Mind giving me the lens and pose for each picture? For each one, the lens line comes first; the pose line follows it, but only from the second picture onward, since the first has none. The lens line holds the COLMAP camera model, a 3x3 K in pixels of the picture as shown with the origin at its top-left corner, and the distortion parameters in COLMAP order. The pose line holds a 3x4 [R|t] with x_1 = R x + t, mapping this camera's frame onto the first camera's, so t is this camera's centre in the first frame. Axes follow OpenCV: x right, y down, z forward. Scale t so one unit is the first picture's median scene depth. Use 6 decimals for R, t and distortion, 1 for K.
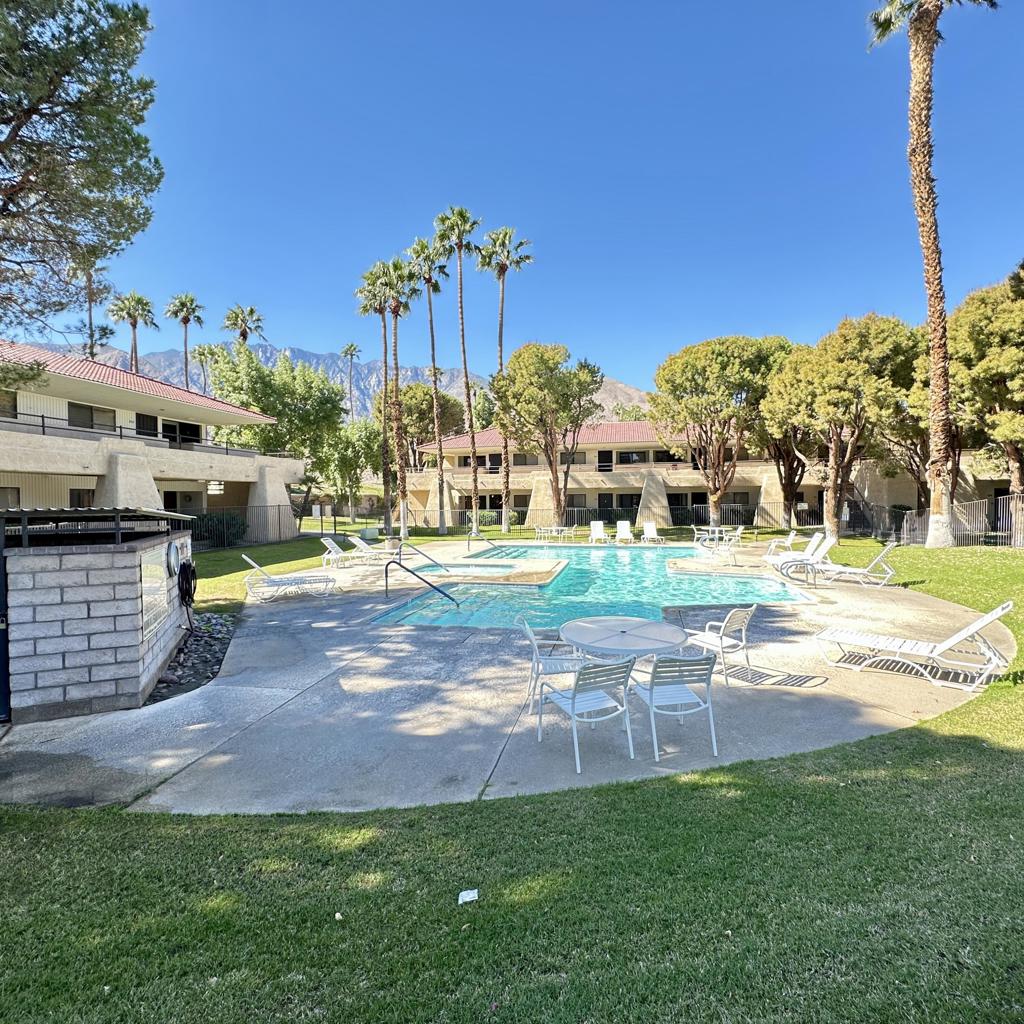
lens RADIAL K [[541.9, 0, 512.9], [0, 541.9, 511.5], [0, 0, 1]] dist [-0.007203, 0.002601]
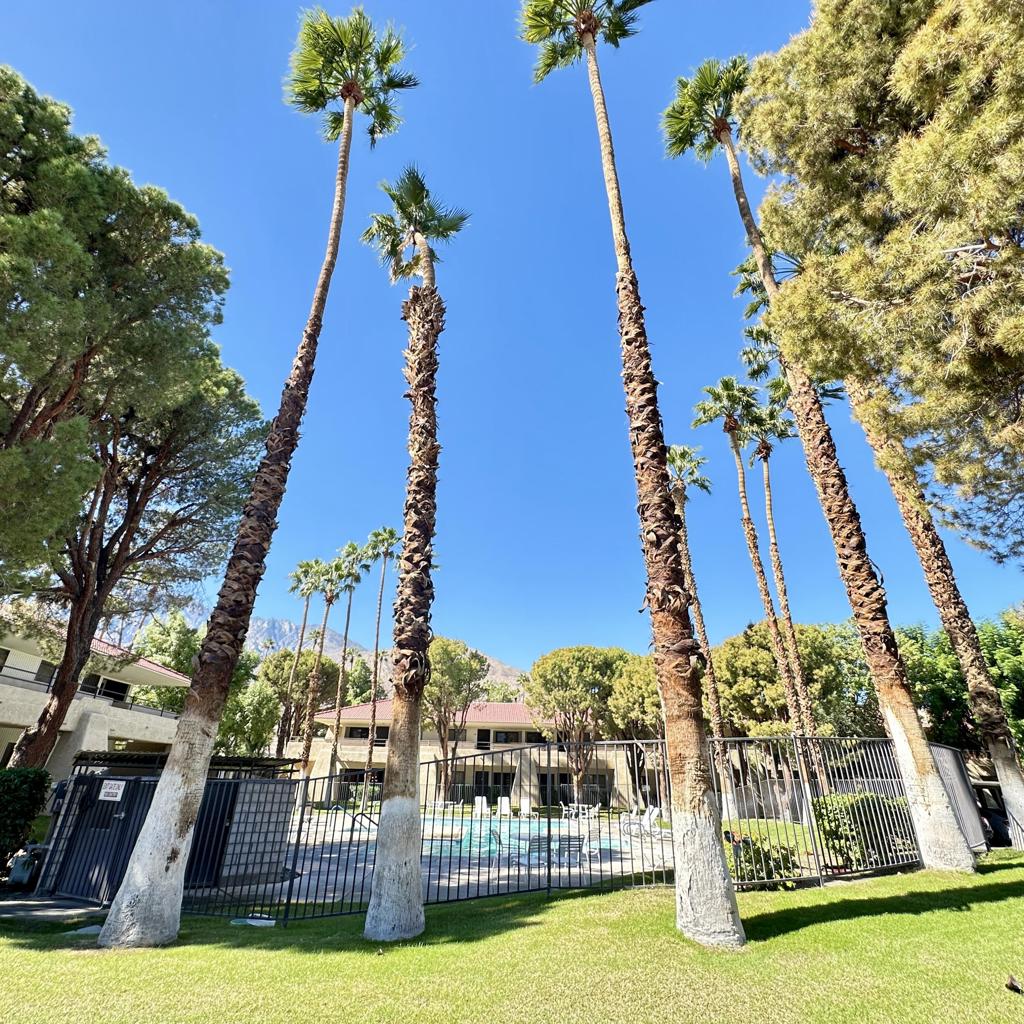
lens RADIAL K [[541.9, 0, 512.8], [0, 541.9, 512.0], [0, 0, 1]] dist [-0.007203, 0.002601]
pose [[0.967434, 0.140169, 0.210770, -0.103664], [-0.025964, 0.883238, -0.468205, 0.020320], [-0.251788, 0.447485, 0.858114, -0.261333]]
